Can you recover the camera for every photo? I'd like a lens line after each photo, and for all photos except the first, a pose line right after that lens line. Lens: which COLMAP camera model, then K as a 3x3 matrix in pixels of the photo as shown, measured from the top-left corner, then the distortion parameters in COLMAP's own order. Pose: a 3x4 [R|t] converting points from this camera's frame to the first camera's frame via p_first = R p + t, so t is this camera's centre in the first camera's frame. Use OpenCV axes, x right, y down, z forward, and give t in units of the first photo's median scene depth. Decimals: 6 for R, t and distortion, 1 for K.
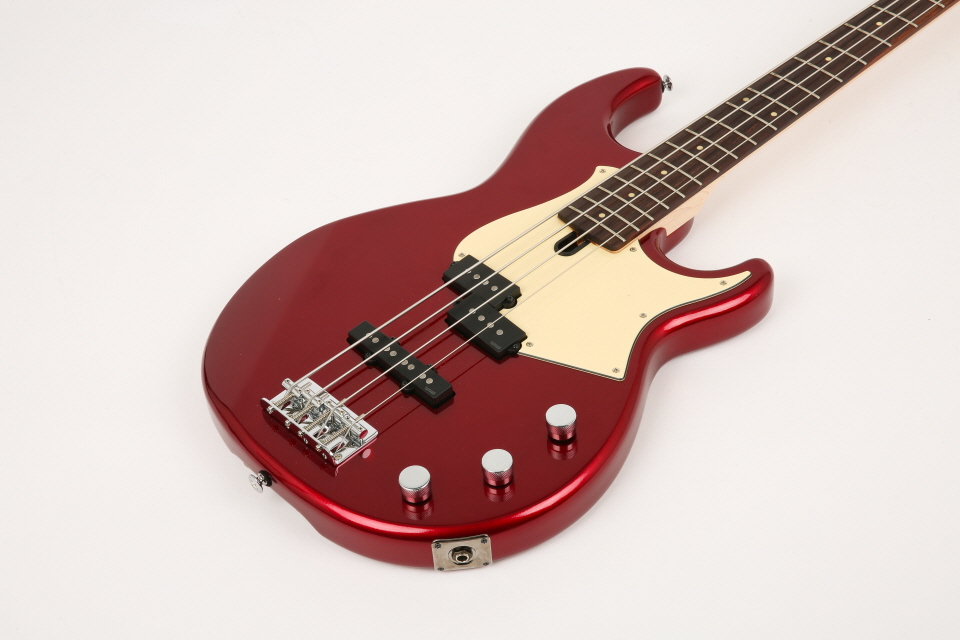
lens RADIAL K [[1678.9, 0, 463.7], [0, 1678.9, 332.6], [0, 0, 1]] dist [0.086225, 0.000000]
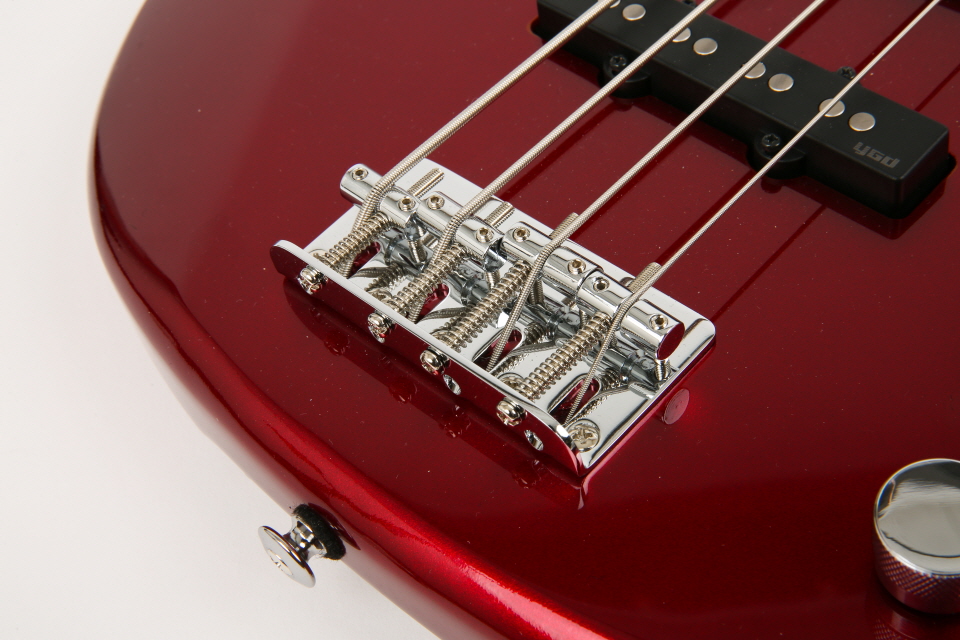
lens RADIAL K [[1678.9, 0, 513.7], [0, 1678.9, 308.0], [0, 0, 1]] dist [0.086225, 0.000000]
pose [[0.995153, -0.098112, -0.006706, -0.078959], [0.098314, 0.990957, 0.091313, 0.027941], [-0.002313, -0.091529, 0.995800, 0.713367]]
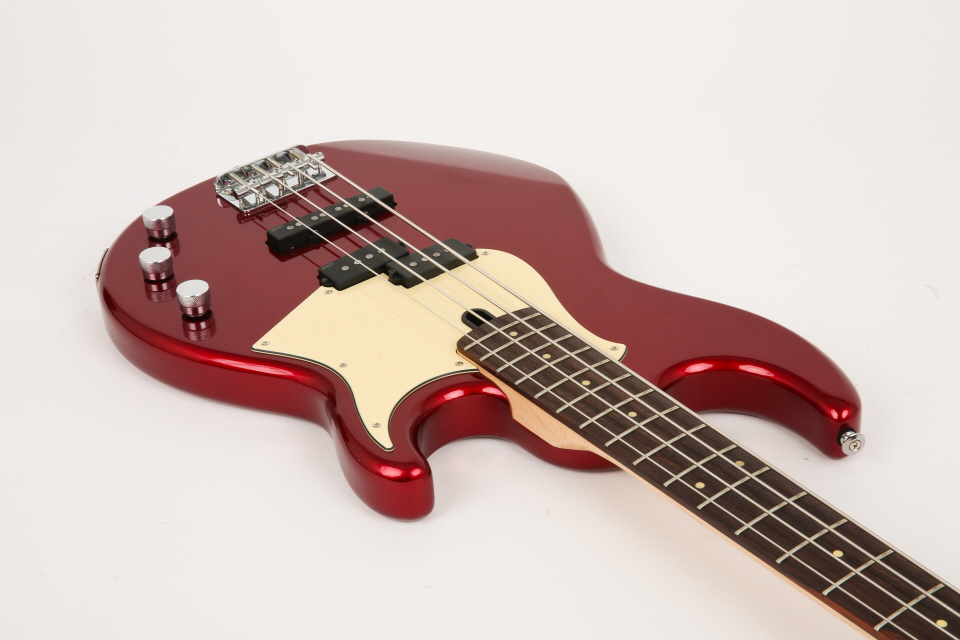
lens RADIAL K [[1678.9, 0, 474.6], [0, 1678.9, 326.6], [0, 0, 1]] dist [0.086225, 0.000000]
pose [[-0.099659, 0.603831, -0.790858, 0.773386], [-0.658054, 0.556178, 0.507574, -0.503472], [0.746347, 0.571011, 0.341925, 0.773536]]
